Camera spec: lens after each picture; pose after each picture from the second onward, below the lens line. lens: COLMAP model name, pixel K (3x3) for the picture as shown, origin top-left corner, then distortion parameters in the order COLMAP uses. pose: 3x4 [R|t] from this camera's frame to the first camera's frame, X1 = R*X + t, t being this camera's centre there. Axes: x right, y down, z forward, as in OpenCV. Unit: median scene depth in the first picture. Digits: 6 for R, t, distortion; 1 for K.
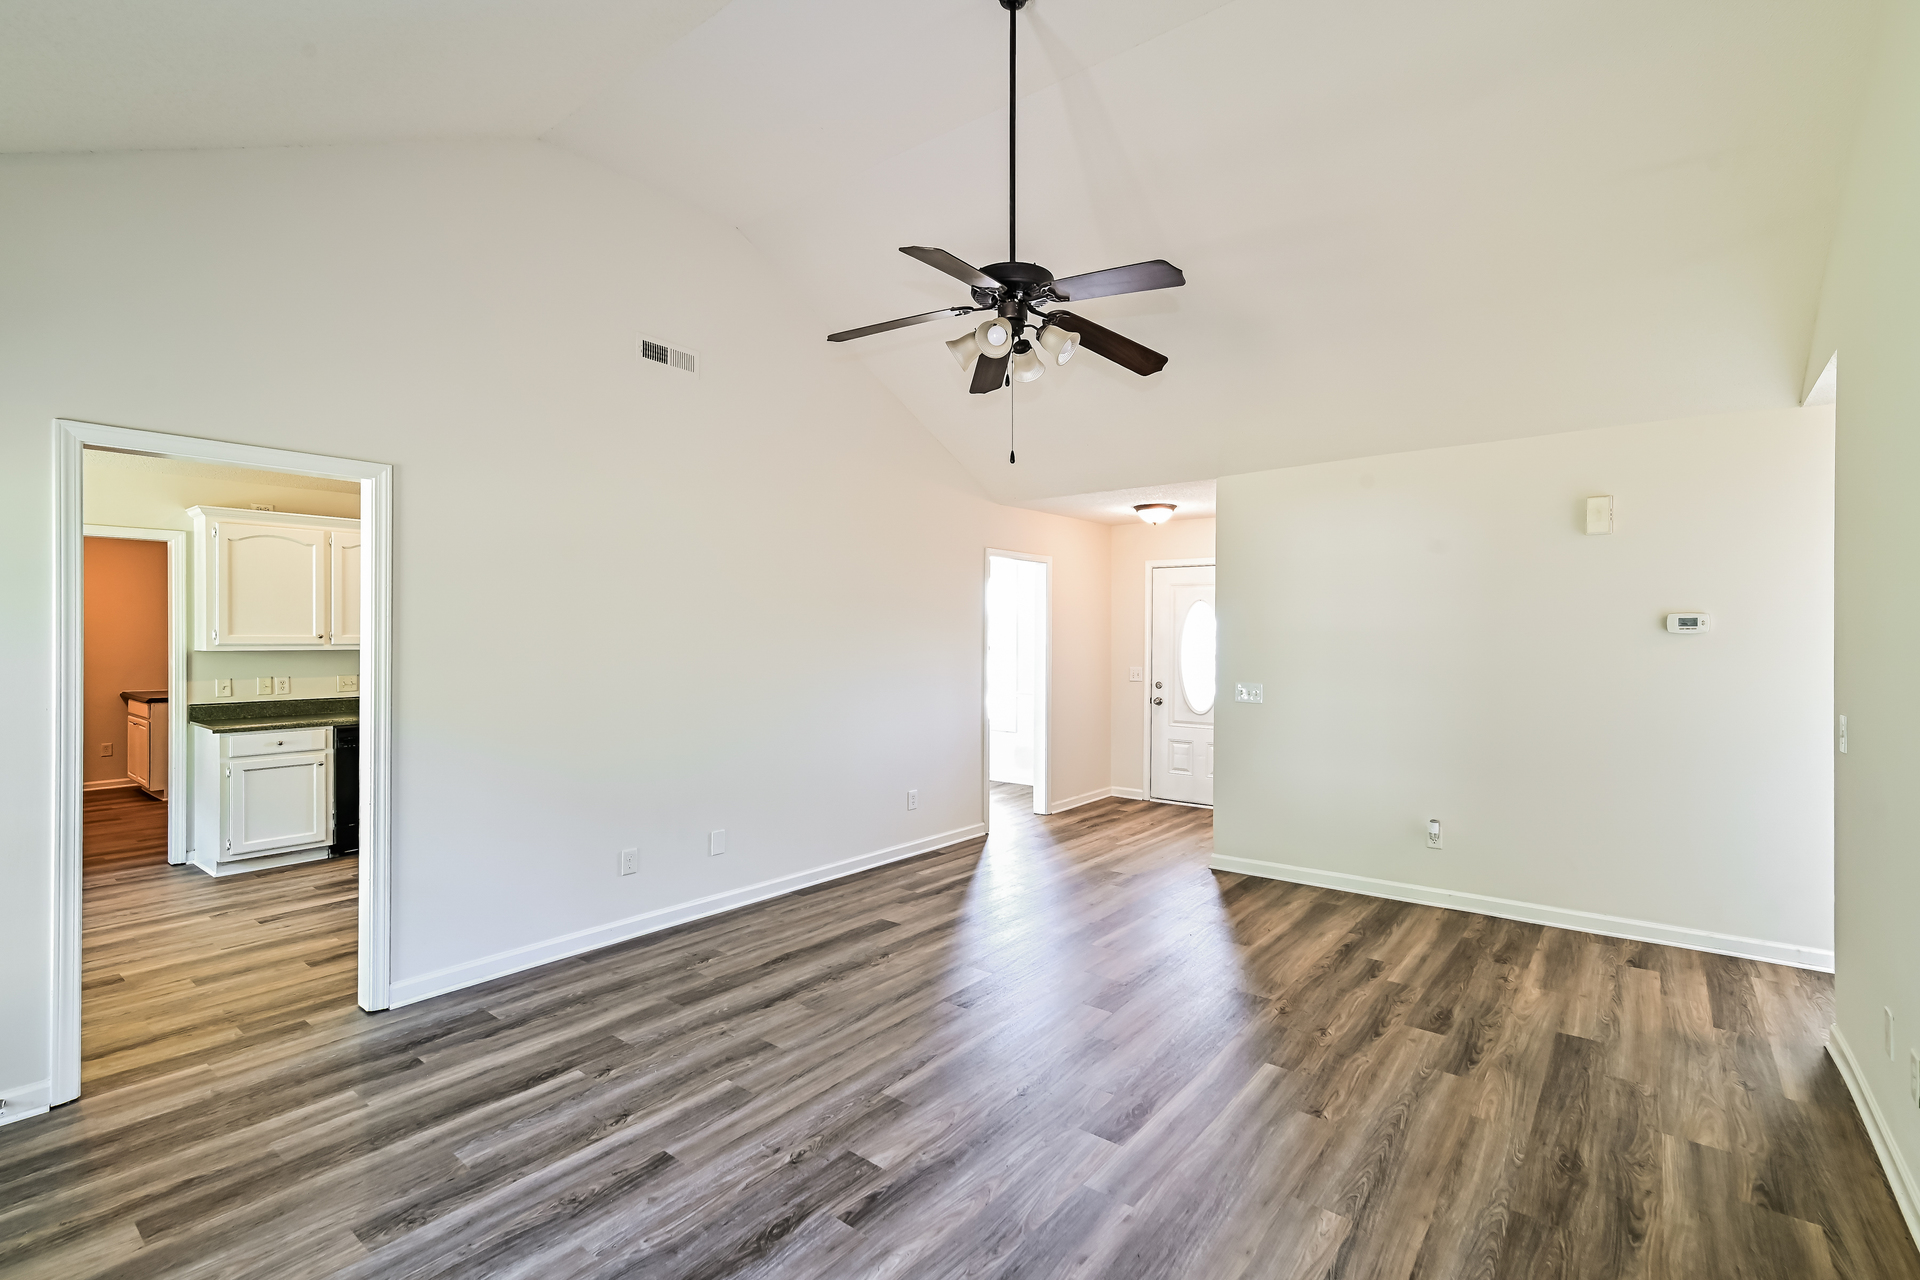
lens RADIAL K [[894.6, 0, 961.8], [0, 894.6, 633.4], [0, 0, 1]] dist [0.003442, 0.000042]
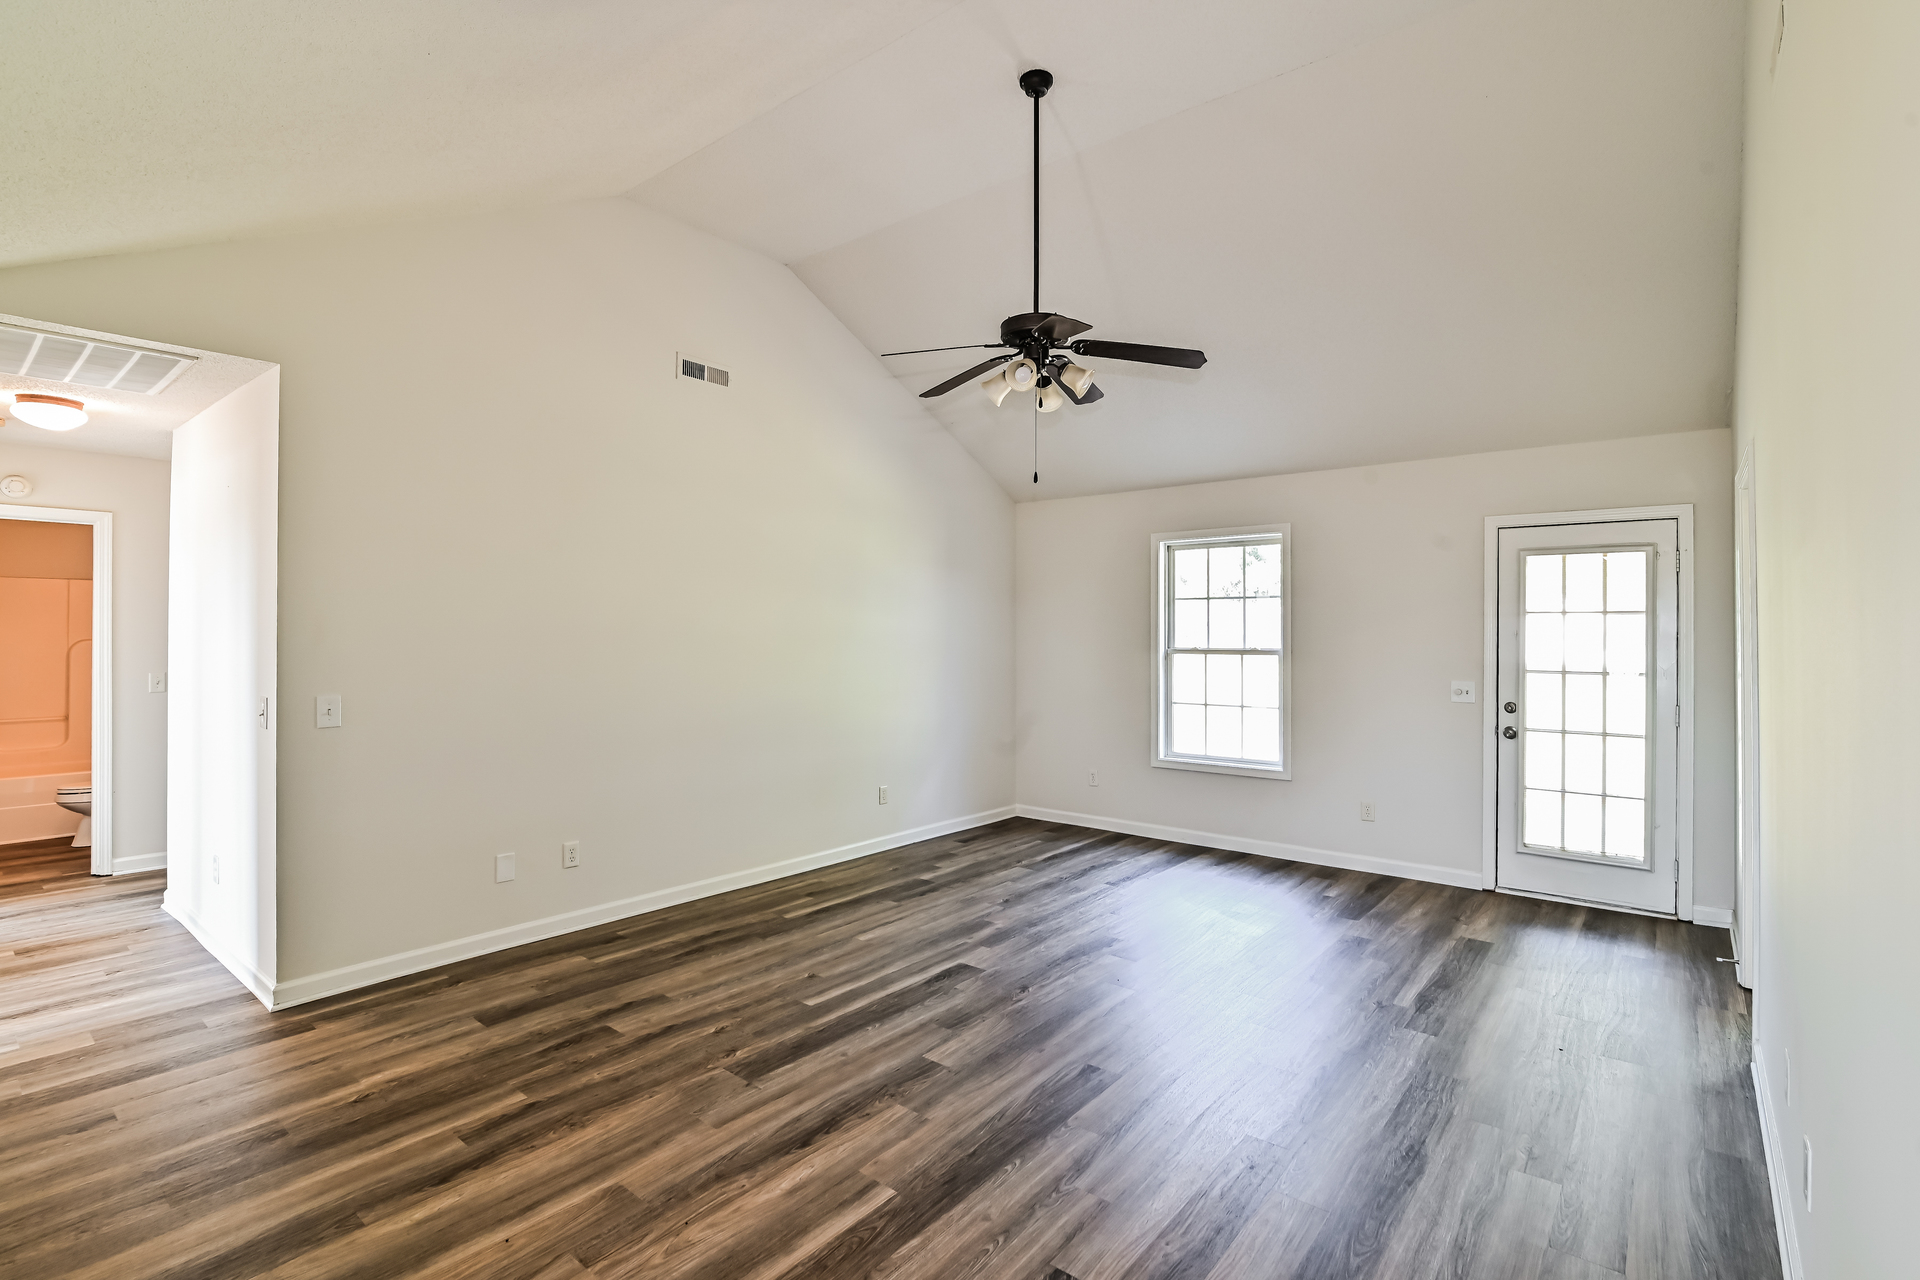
lens RADIAL K [[894.6, 0, 961.3], [0, 894.6, 636.3], [0, 0, 1]] dist [0.003442, 0.000042]
pose [[-0.999918, -0.005883, 0.011404, 0.138771], [-0.005854, 0.999980, 0.002496, 0.005727], [-0.011419, 0.002429, -0.999932, 2.151376]]
